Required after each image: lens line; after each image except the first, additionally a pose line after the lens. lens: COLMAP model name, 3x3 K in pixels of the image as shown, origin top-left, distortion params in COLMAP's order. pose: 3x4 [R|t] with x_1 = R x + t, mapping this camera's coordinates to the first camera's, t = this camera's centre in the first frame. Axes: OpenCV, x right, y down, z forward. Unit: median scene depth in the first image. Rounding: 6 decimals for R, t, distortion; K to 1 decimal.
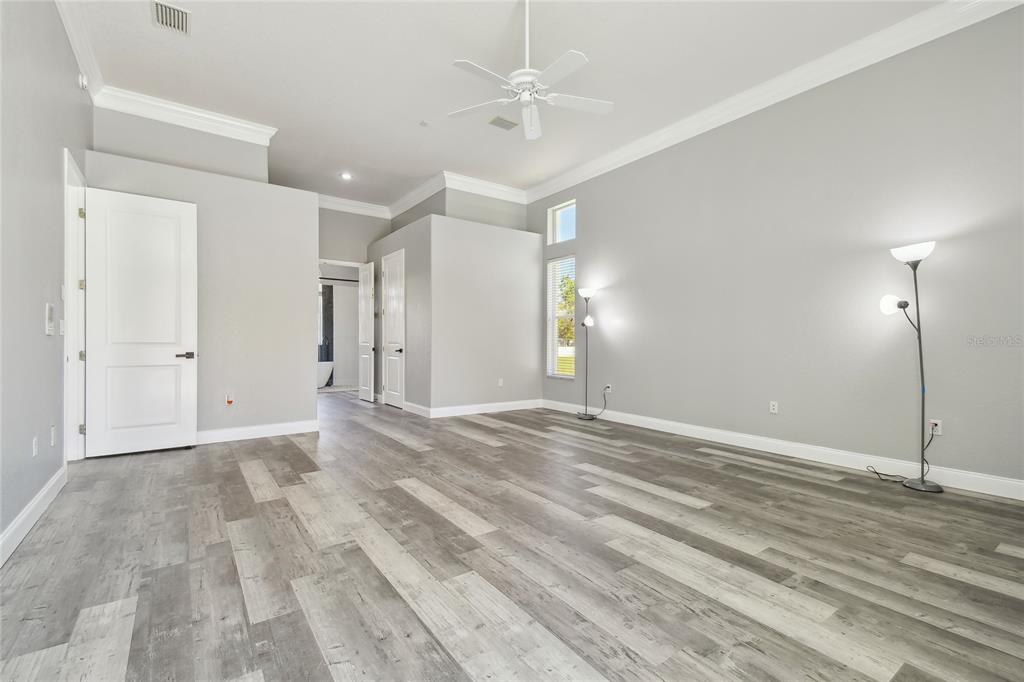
lens RADIAL K [[452.4, 0, 497.6], [0, 452.4, 341.0], [0, 0, 1]] dist [0.035742, -0.000028]
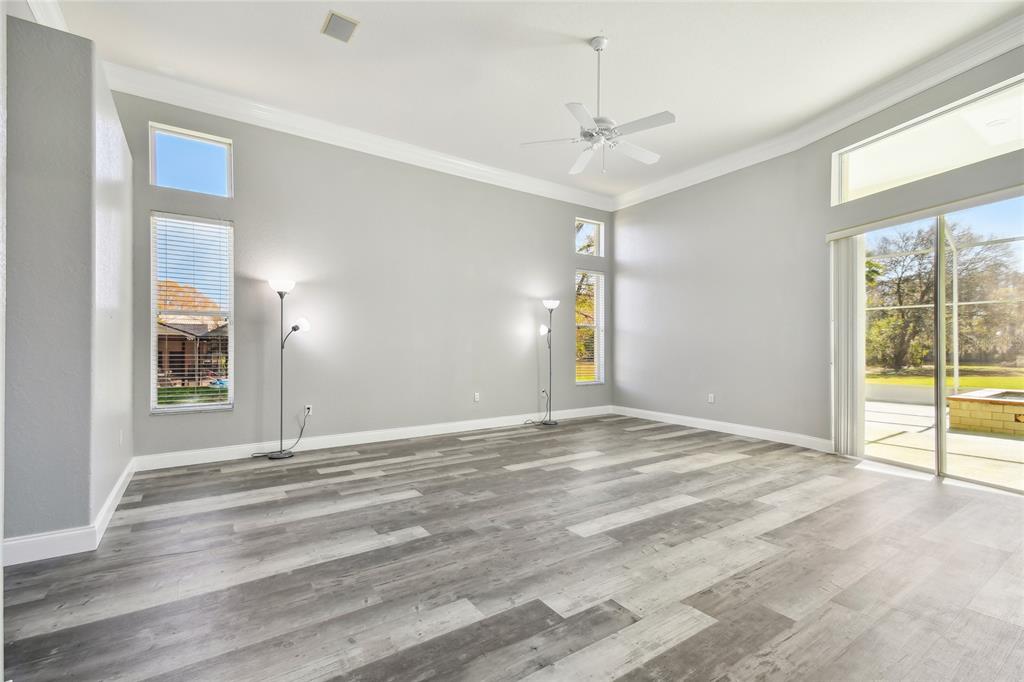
lens RADIAL K [[467.0, 0, 516.3], [0, 467.0, 344.6], [0, 0, 1]] dist [0.056826, -0.026844]
pose [[-0.009320, 0.001305, 0.999956, -1.151512], [0.001638, 0.999998, -0.001290, -0.017809], [-0.999955, 0.001626, -0.009322, 1.260757]]
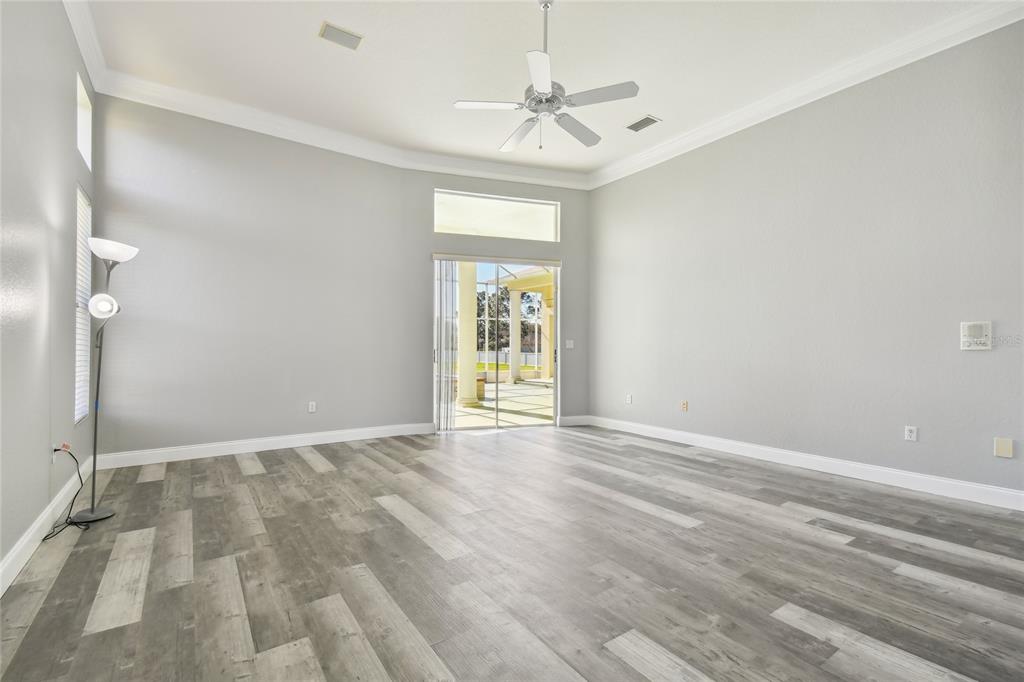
lens RADIAL K [[452.1, 0, 512.0], [0, 452.1, 341.0], [0, 0, 1]] dist [0.038710, -0.018761]
pose [[-0.999761, -0.007259, -0.020639, 0.159835], [-0.007042, 0.999919, -0.010564, -0.013859], [0.020714, -0.010416, -0.999731, 2.060200]]
